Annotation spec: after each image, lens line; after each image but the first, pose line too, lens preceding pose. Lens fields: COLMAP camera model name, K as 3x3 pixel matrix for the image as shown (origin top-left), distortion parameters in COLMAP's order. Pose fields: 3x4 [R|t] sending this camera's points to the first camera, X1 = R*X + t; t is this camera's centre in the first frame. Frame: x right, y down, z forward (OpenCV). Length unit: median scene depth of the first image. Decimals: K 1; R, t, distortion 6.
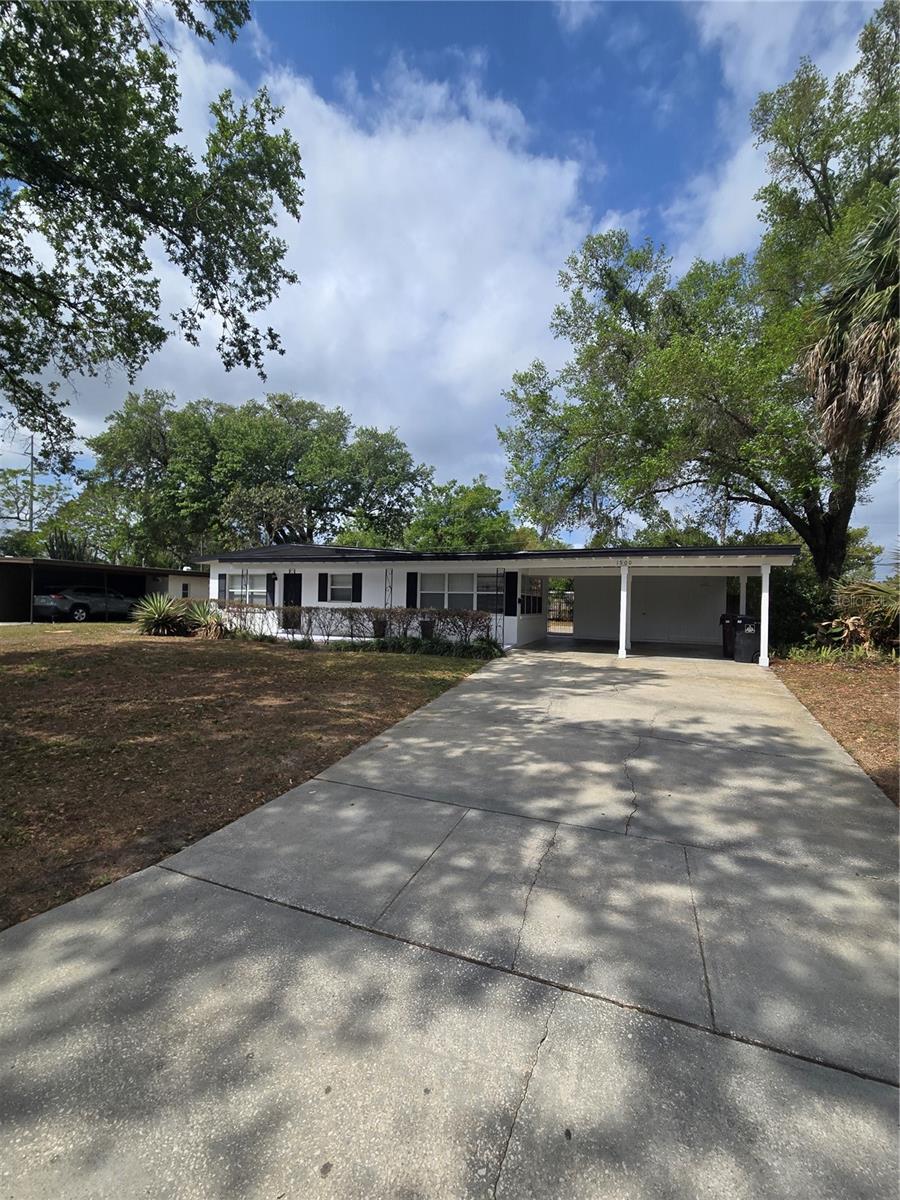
lens RADIAL K [[490.1, 0, 442.8], [0, 490.1, 597.4], [0, 0, 1]] dist [0.000682, -0.000051]
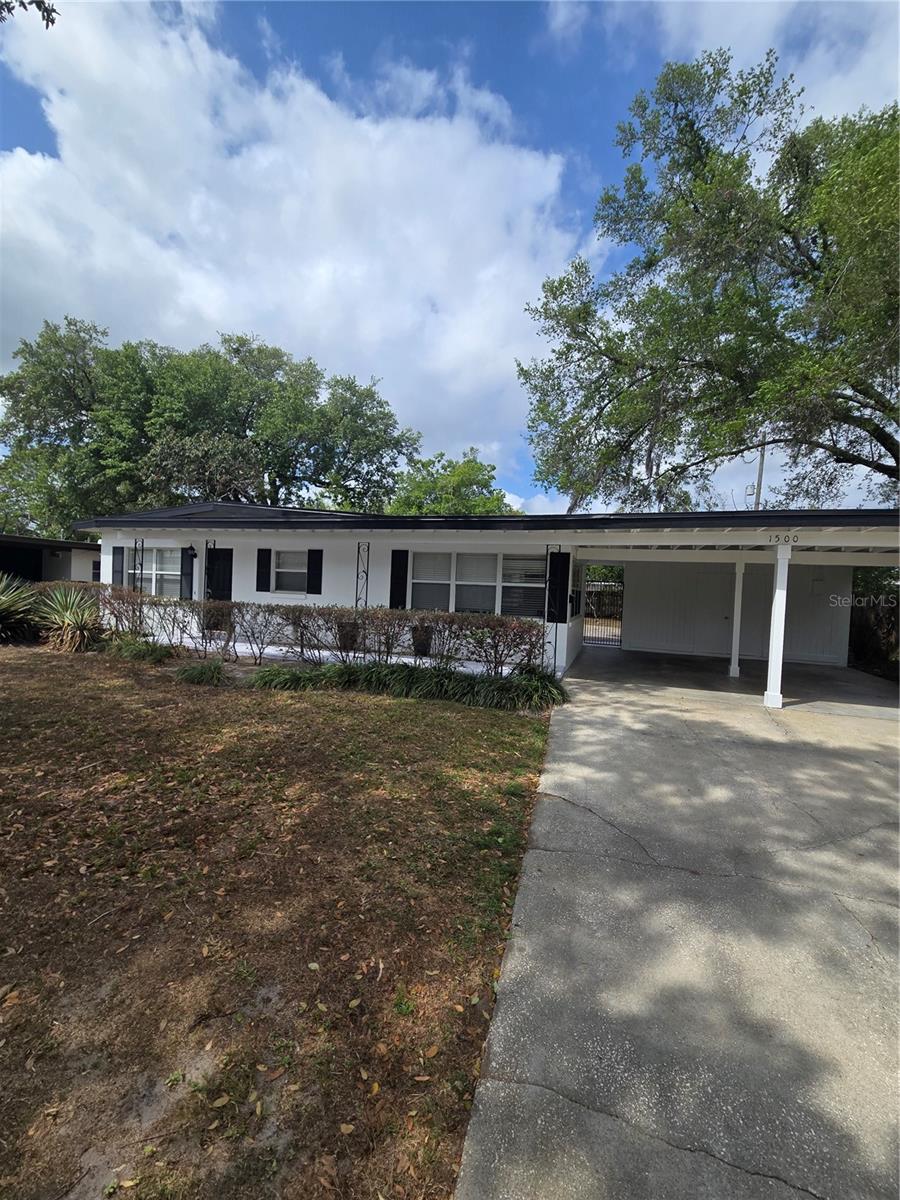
lens RADIAL K [[490.1, 0, 445.7], [0, 490.1, 598.2], [0, 0, 1]] dist [0.000682, -0.000051]
pose [[0.998462, 0.021416, 0.051134, -0.025687], [-0.022975, 0.999283, 0.030108, -0.006636], [-0.050453, -0.031237, 0.998238, 0.263906]]
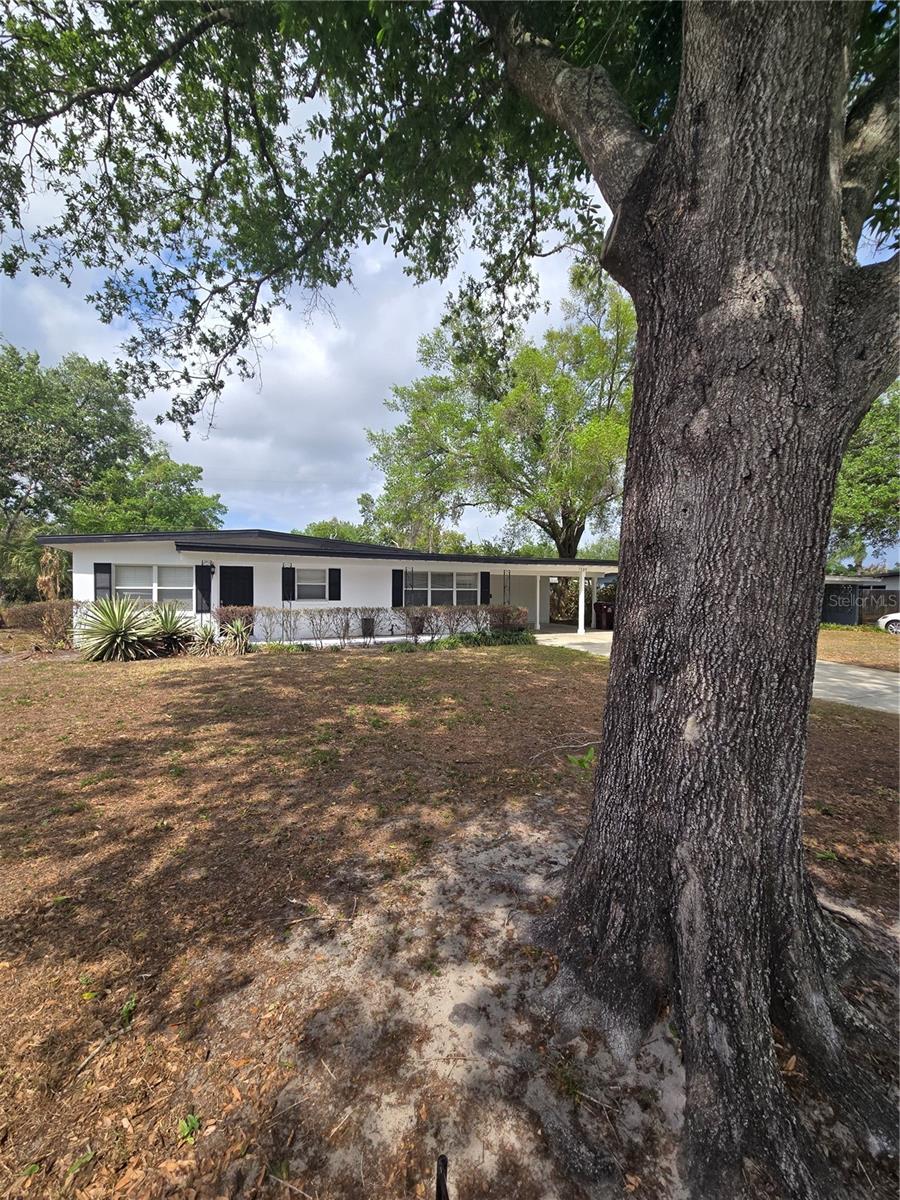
lens RADIAL K [[490.1, 0, 441.2], [0, 490.1, 591.3], [0, 0, 1]] dist [0.000682, -0.000051]
pose [[0.689291, -0.015477, 0.724319, -0.553664], [0.001974, 0.999808, 0.019485, -0.019685], [-0.724482, -0.012001, 0.689190, 0.177984]]
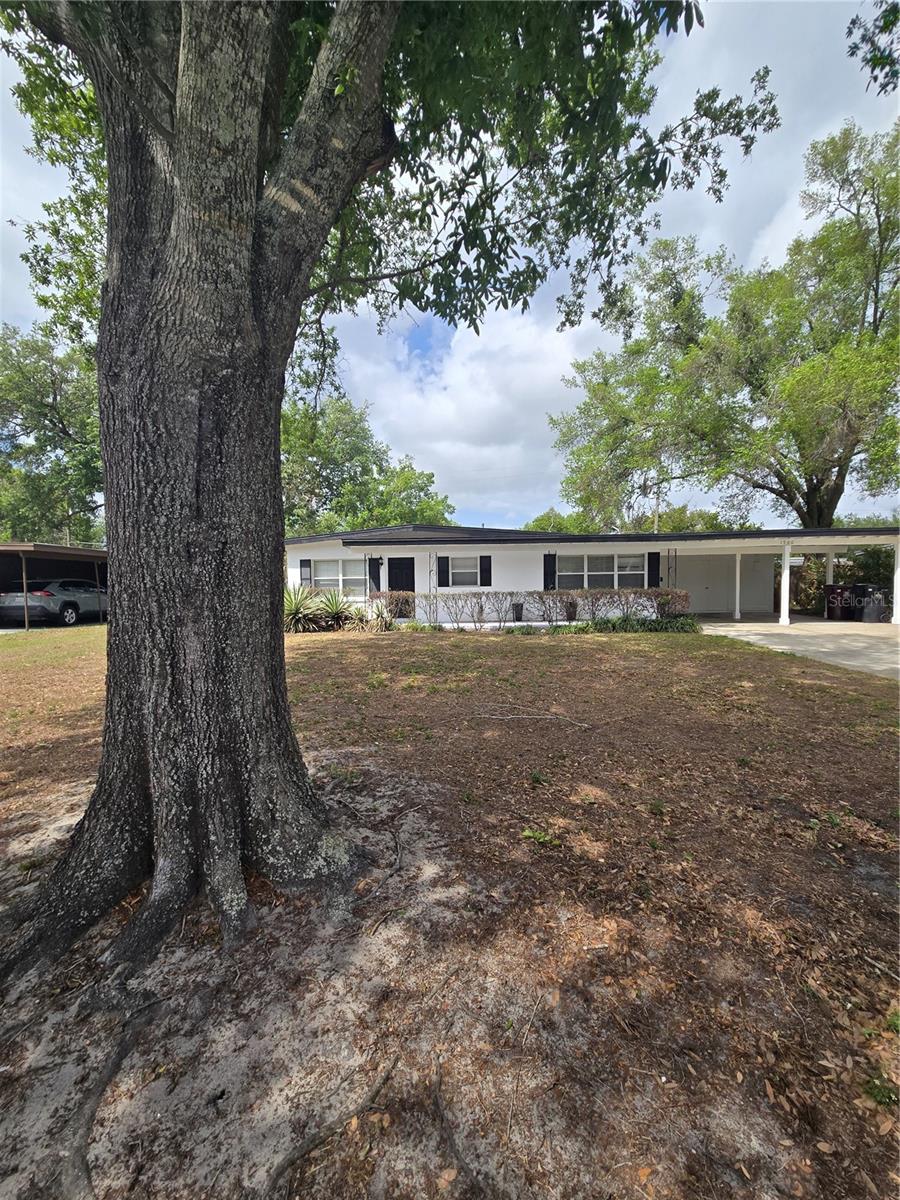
lens RADIAL K [[490.1, 0, 443.1], [0, 490.1, 605.0], [0, 0, 1]] dist [0.000682, -0.000051]
pose [[0.952989, -0.045928, 0.299503, -0.431449], [0.030632, 0.997985, 0.055572, -0.007699], [-0.301452, -0.043785, 0.952476, 0.082688]]
